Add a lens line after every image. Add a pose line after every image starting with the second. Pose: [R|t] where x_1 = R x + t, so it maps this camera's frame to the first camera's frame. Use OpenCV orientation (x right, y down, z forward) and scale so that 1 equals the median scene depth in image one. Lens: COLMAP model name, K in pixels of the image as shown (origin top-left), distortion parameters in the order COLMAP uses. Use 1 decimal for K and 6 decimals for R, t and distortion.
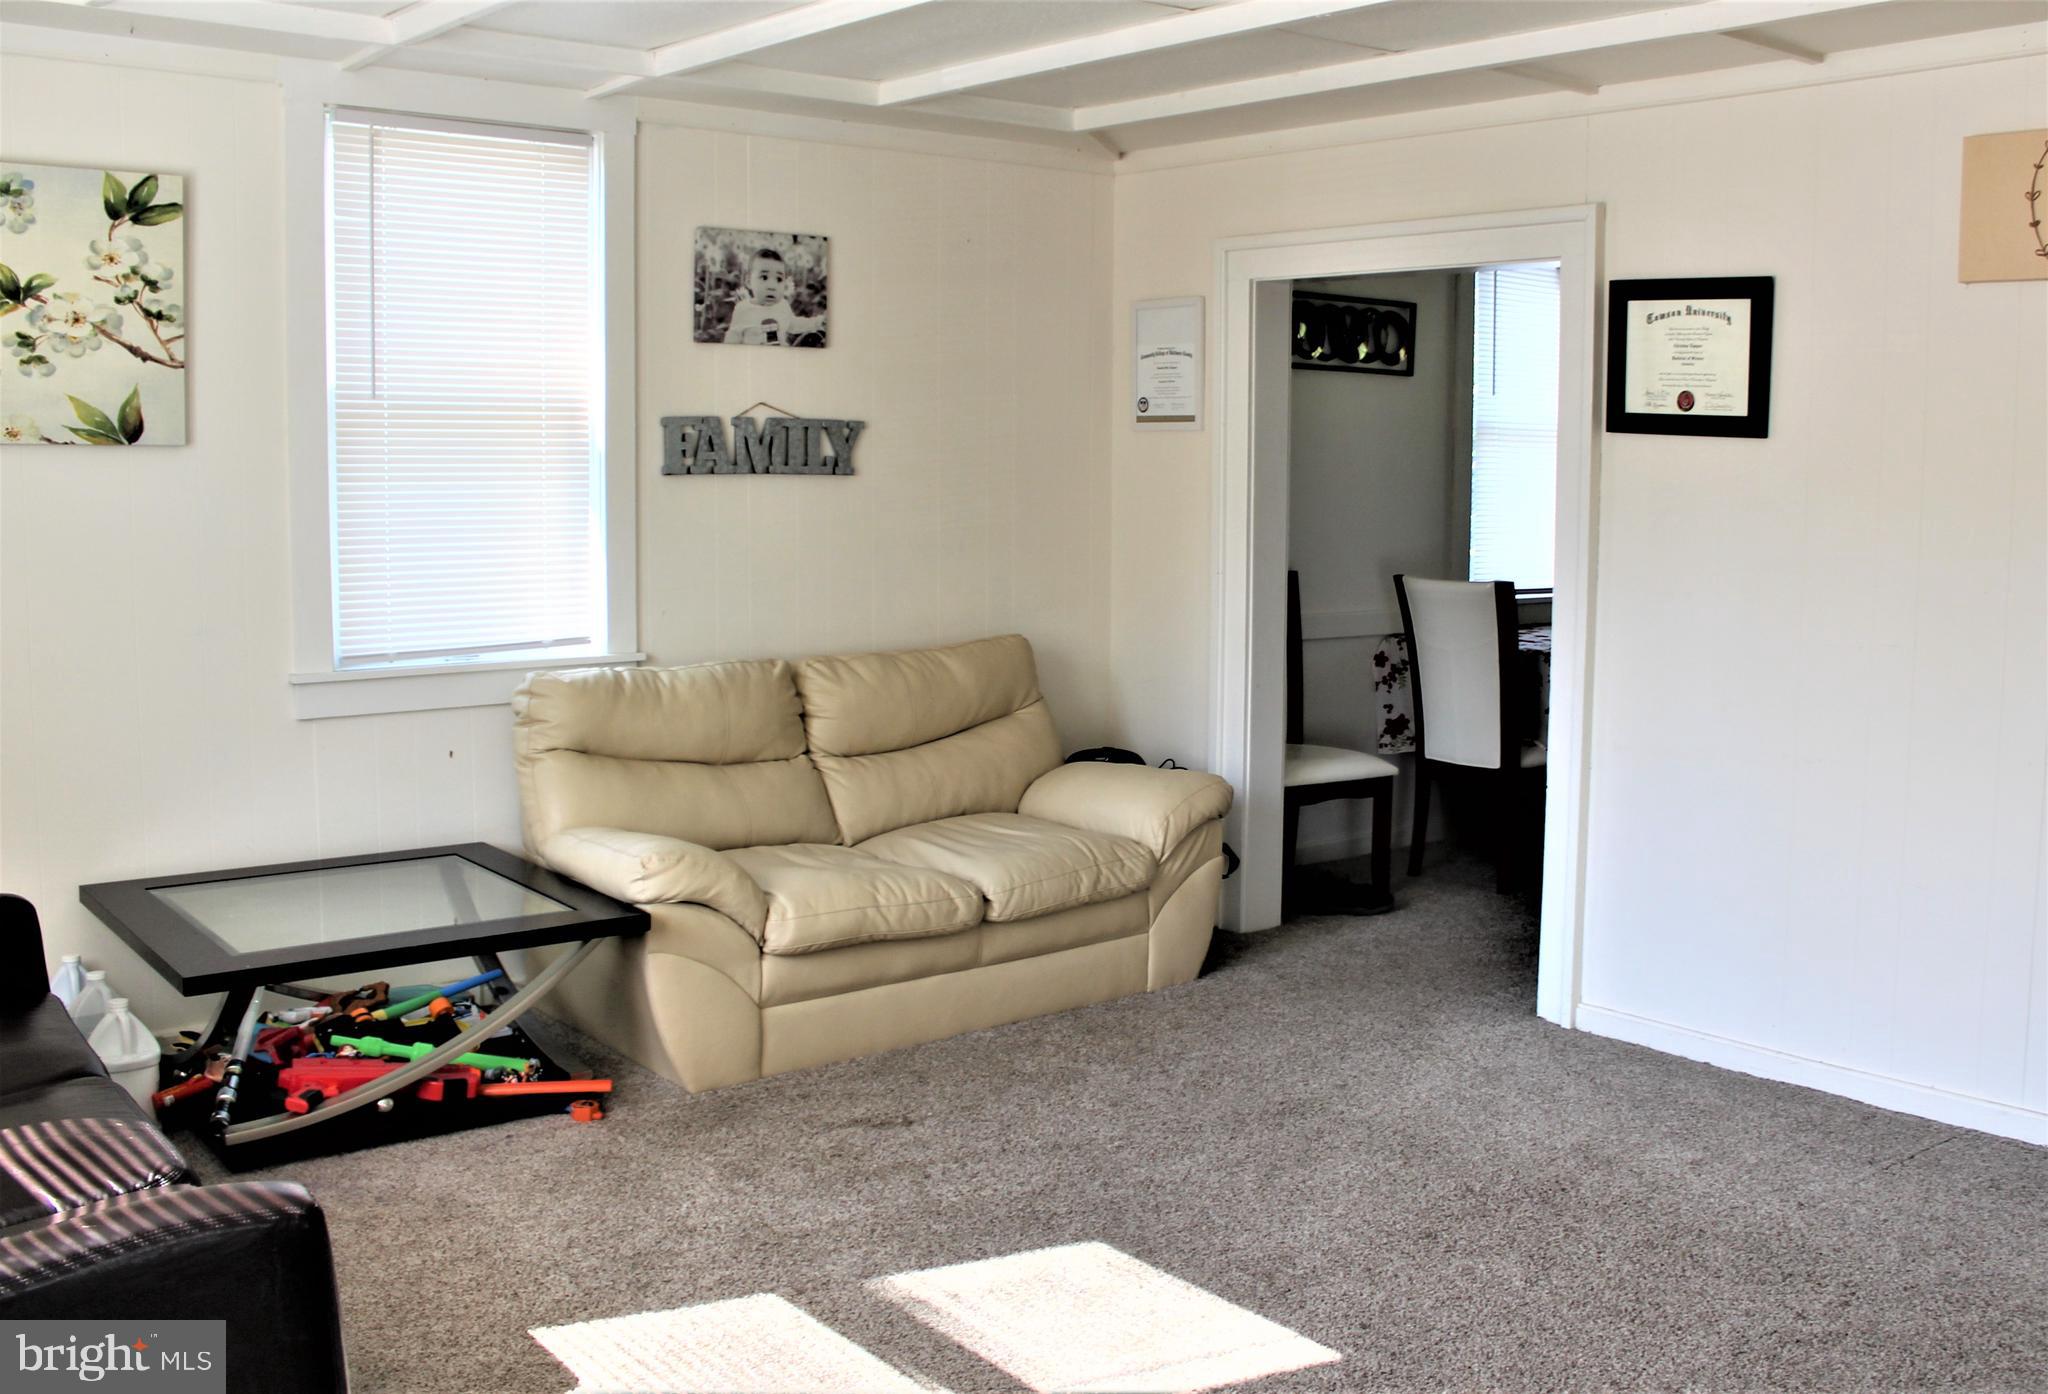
lens RADIAL K [[2162.6, 0, 1023.9], [0, 2162.6, 695.5], [0, 0, 1]] dist [-0.072171, 0.000000]
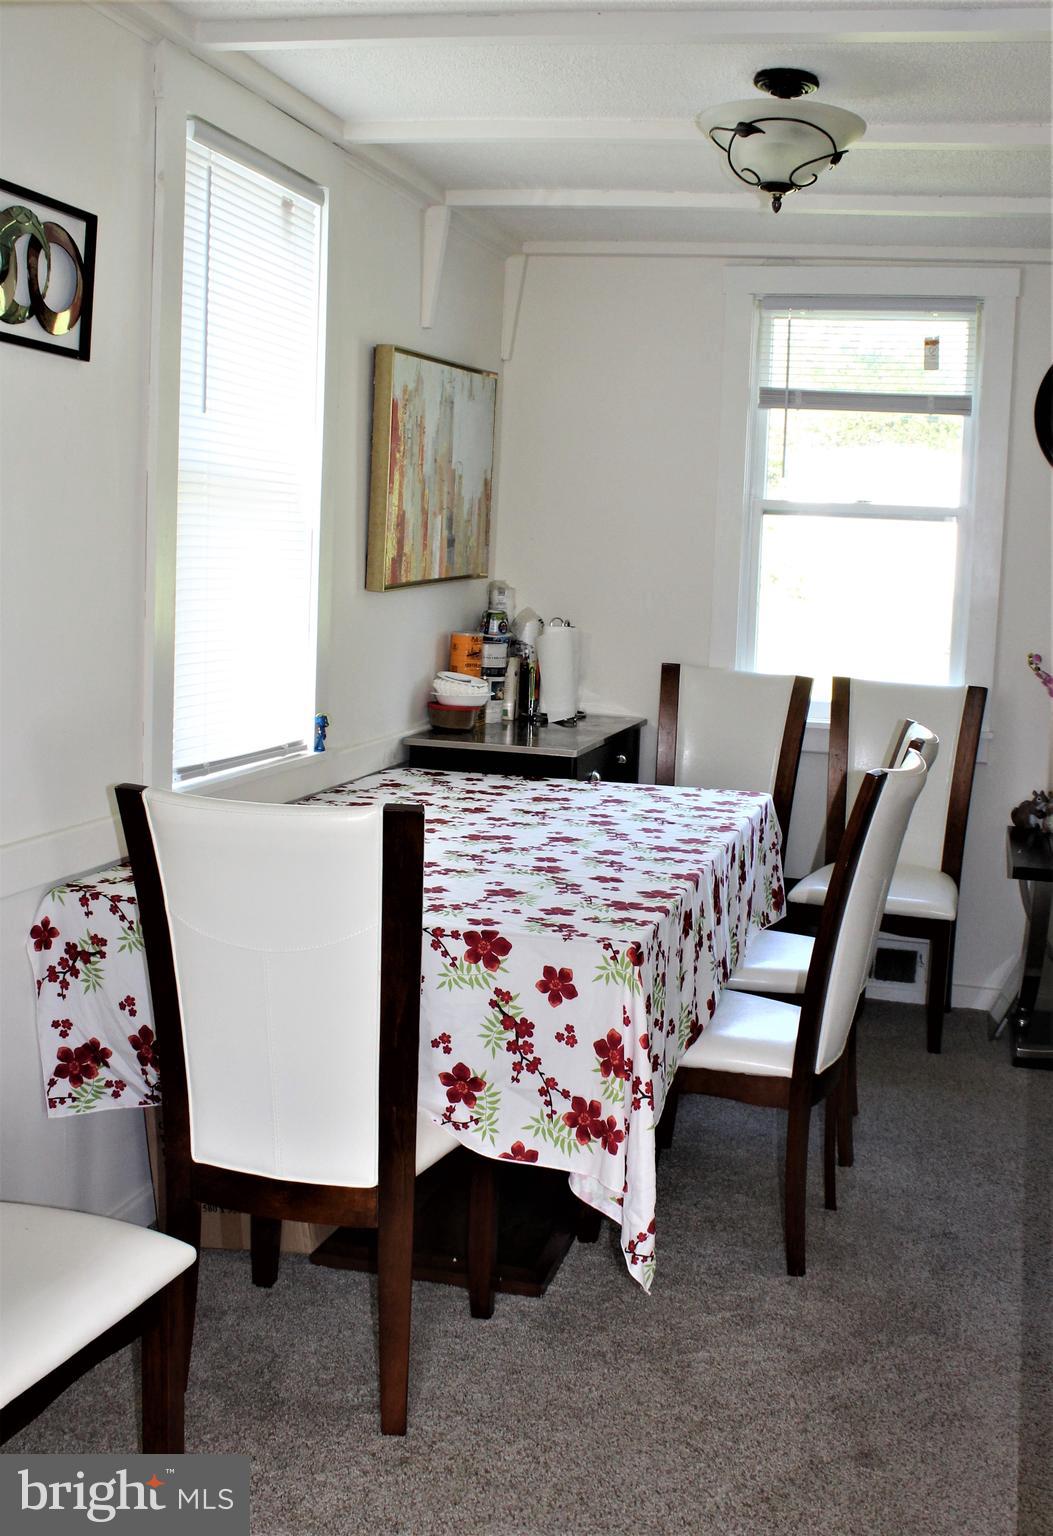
lens RADIAL K [[1621.9, 0, 526.2], [0, 1621.9, 765.5], [0, 0, 1]] dist [-0.072171, 0.000000]
pose [[0.818332, -0.052084, 0.572381, 0.044573], [0.043616, 0.998641, 0.028514, -0.061908], [-0.573089, 0.001631, 0.819492, 0.627314]]
